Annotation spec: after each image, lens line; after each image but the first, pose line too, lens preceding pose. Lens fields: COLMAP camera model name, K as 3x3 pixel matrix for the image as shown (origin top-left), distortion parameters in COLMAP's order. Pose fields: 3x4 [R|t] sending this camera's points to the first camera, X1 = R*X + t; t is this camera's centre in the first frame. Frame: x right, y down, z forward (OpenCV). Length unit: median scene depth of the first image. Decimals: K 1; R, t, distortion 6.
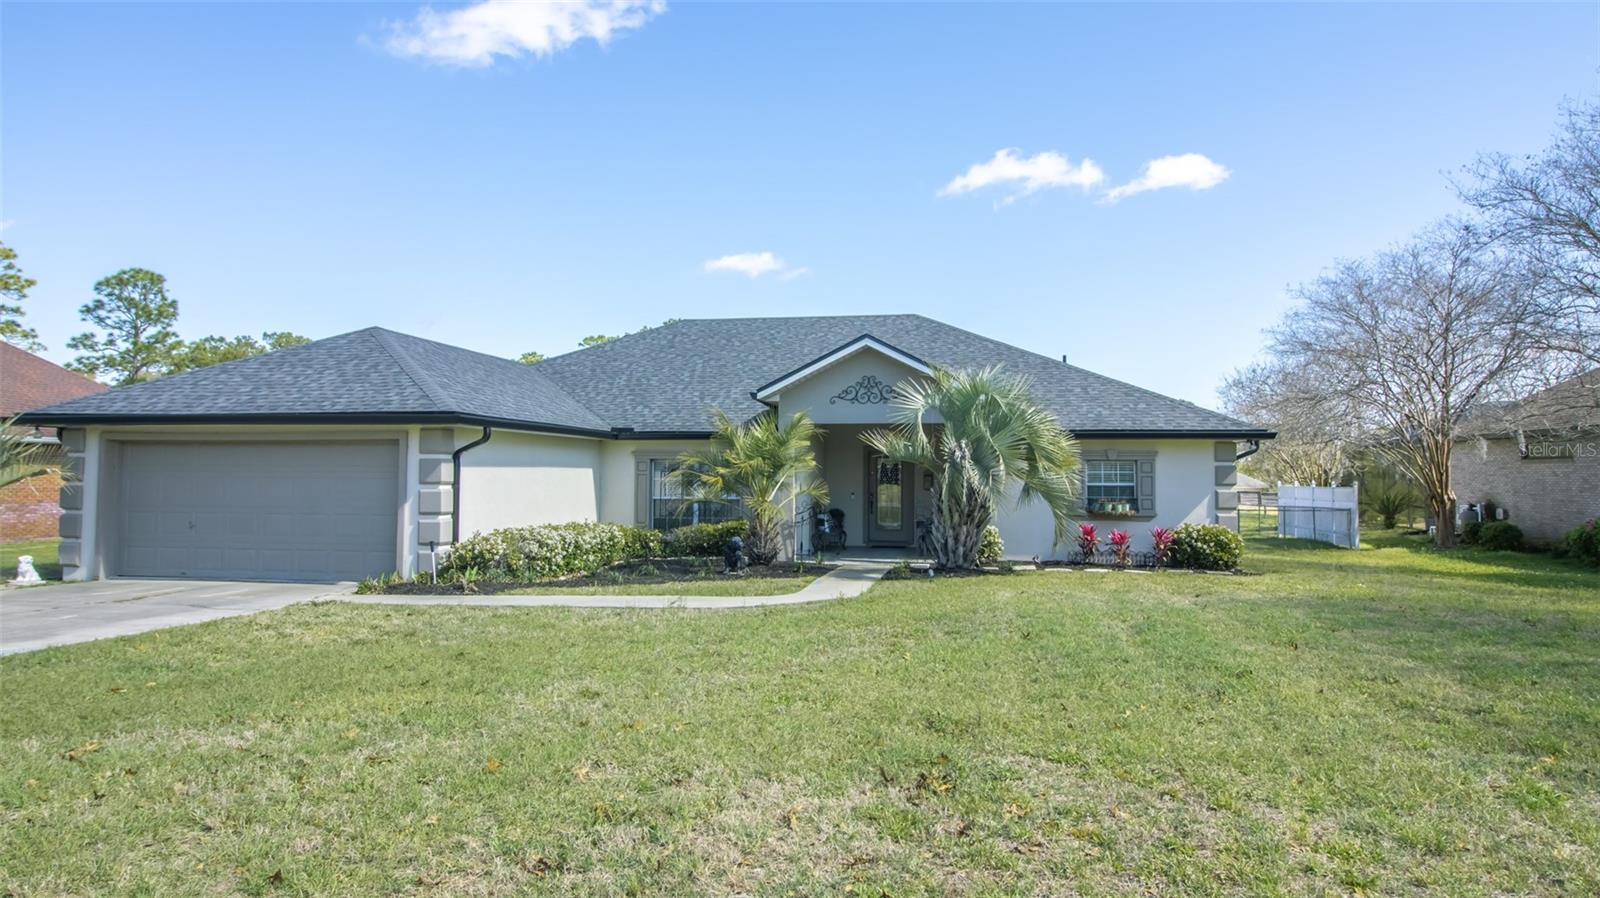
lens RADIAL K [[973.6, 0, 800.0], [0, 973.6, 449.0], [0, 0, 1]] dist [0.009113, -0.015288]
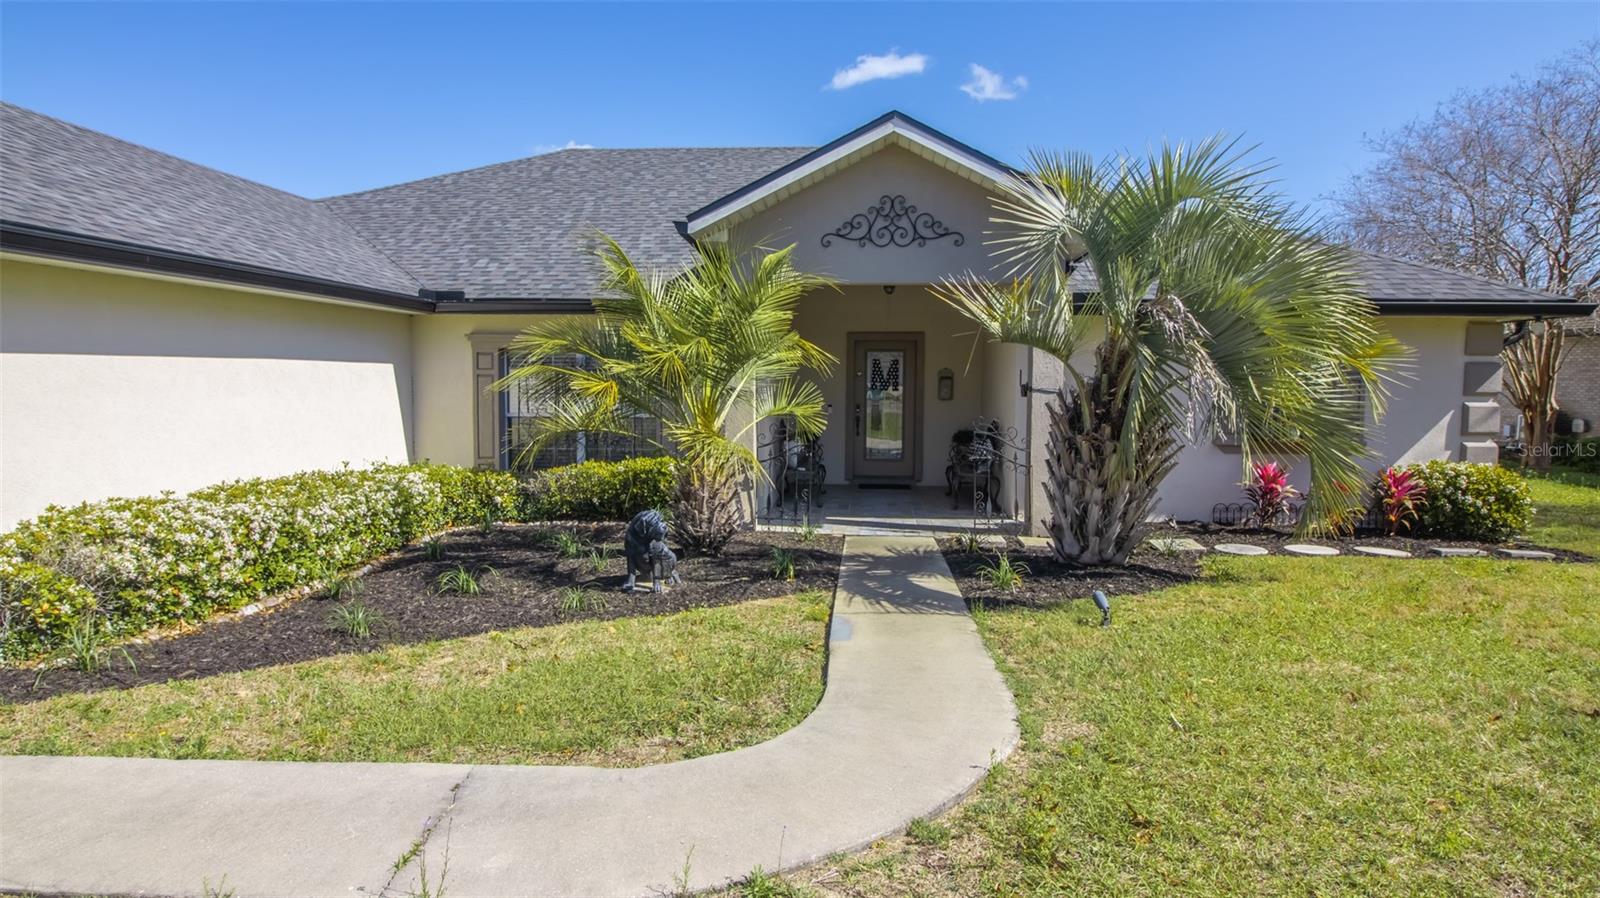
lens RADIAL K [[905.8, 0, 800.0], [0, 905.8, 449.0], [0, 0, 1]] dist [0.016706, -0.000034]
pose [[0.995330, -0.005324, 0.096386, -0.030619], [-0.004720, 0.994599, 0.103687, 0.014232], [-0.096418, -0.103658, 0.989929, 0.480523]]
